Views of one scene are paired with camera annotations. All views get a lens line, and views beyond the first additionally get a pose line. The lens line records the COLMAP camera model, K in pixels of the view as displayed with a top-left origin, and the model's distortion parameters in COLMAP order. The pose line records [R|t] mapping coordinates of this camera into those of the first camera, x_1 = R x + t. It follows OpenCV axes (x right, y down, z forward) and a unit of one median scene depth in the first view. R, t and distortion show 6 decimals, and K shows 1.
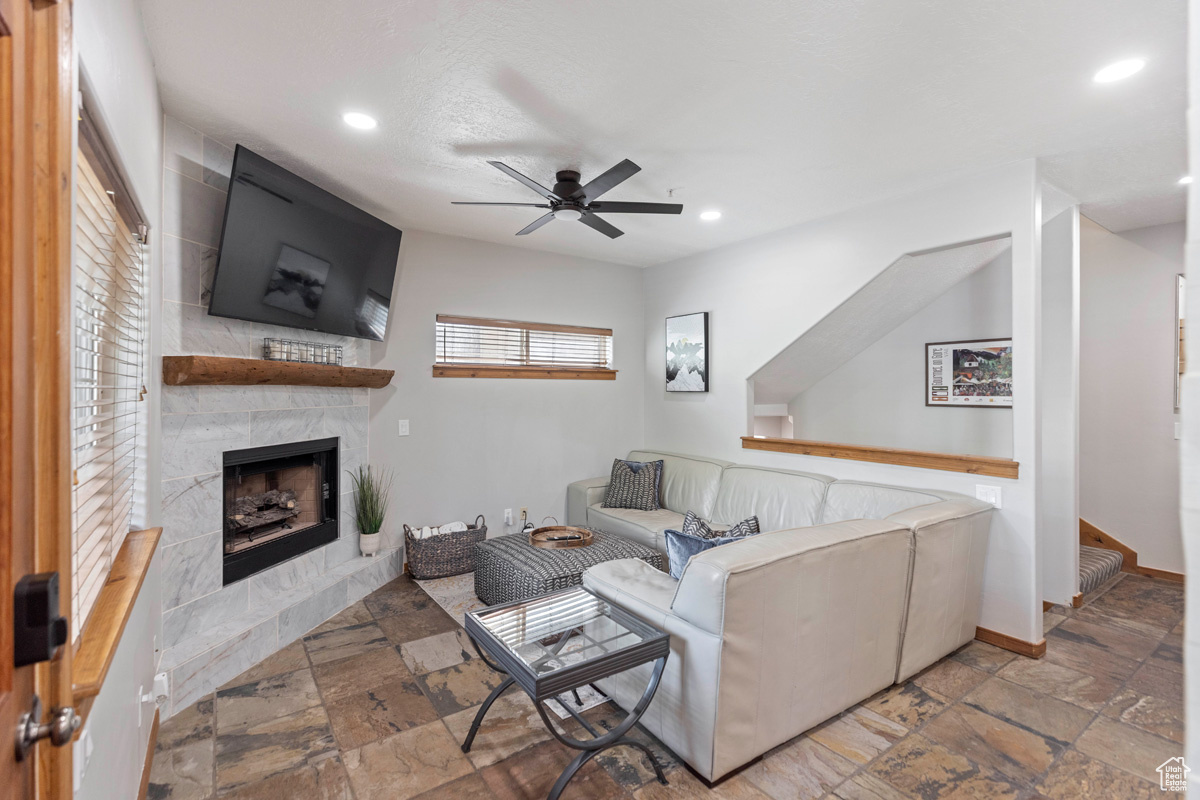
lens RADIAL K [[545.0, 0, 604.5], [0, 545.0, 401.2], [0, 0, 1]] dist [0.004454, -0.000139]
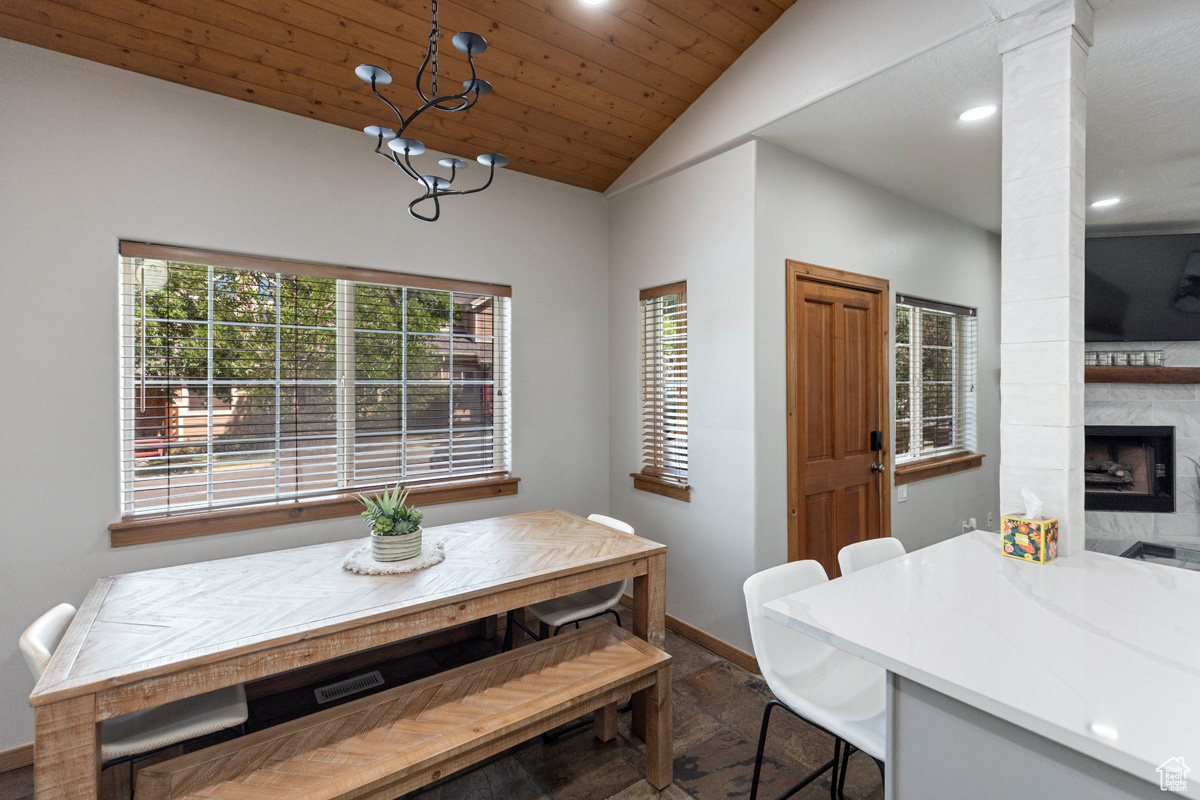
lens RADIAL K [[545.0, 0, 604.8], [0, 545.0, 391.3], [0, 0, 1]] dist [0.004454, -0.000139]
pose [[0.012966, 0.009035, -0.999875, 0.628221], [-0.019485, 0.999772, 0.008781, 0.003149], [0.999726, 0.019369, 0.013139, -0.231584]]
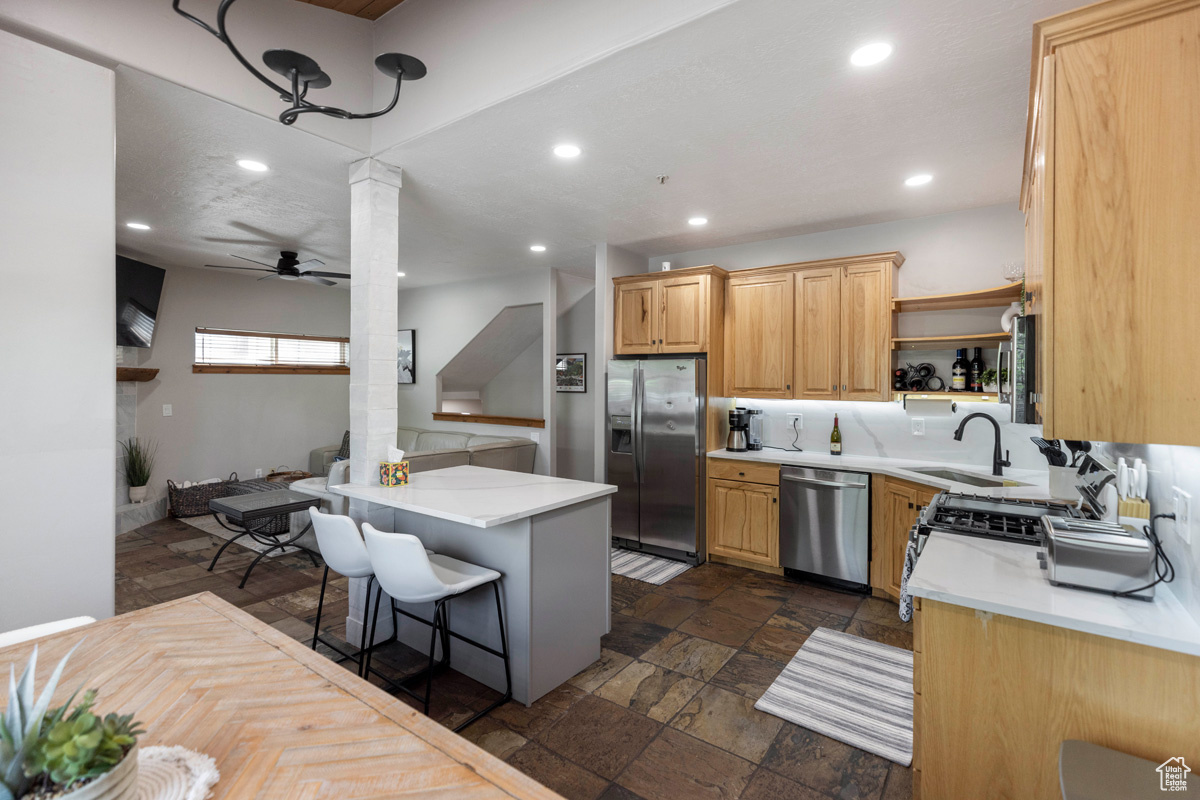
lens RADIAL K [[545.0, 0, 606.1], [0, 545.0, 385.7], [0, 0, 1]] dist [0.004454, -0.000139]
pose [[0.945033, -0.003624, 0.326954, 0.234517], [0.006090, 0.999960, -0.006518, 0.002471], [-0.326918, 0.008150, 0.945018, -0.687099]]
